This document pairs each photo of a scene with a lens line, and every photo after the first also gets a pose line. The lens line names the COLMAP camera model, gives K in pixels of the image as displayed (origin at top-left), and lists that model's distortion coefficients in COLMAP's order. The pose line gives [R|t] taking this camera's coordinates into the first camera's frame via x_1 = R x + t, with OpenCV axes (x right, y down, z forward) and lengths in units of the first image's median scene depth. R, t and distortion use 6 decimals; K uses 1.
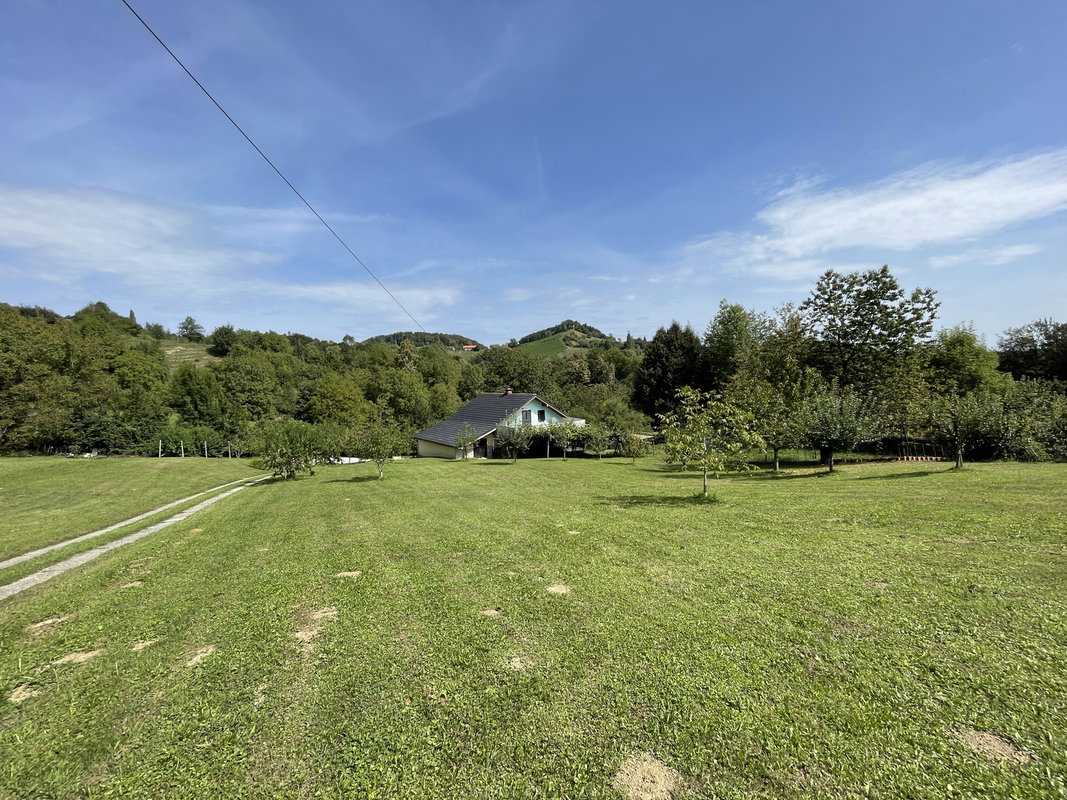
lens RADIAL K [[434.2, 0, 534.1], [0, 434.2, 403.9], [0, 0, 1]] dist [-0.002682, 0.000685]
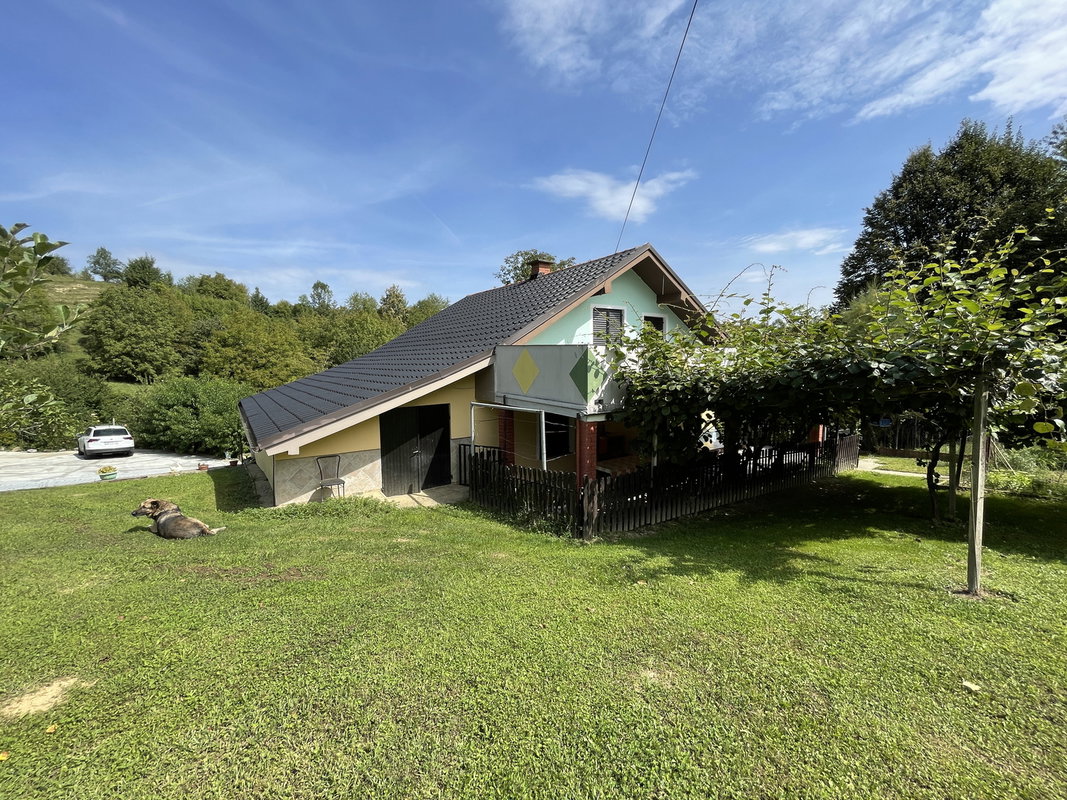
lens RADIAL K [[434.2, 0, 534.1], [0, 434.2, 403.9], [0, 0, 1]] dist [-0.002682, 0.000685]
pose [[0.999021, 0.022187, -0.038283, -0.057723], [-0.020827, 0.999150, 0.035577, 0.071099], [0.039040, -0.034745, 0.998633, 0.787807]]
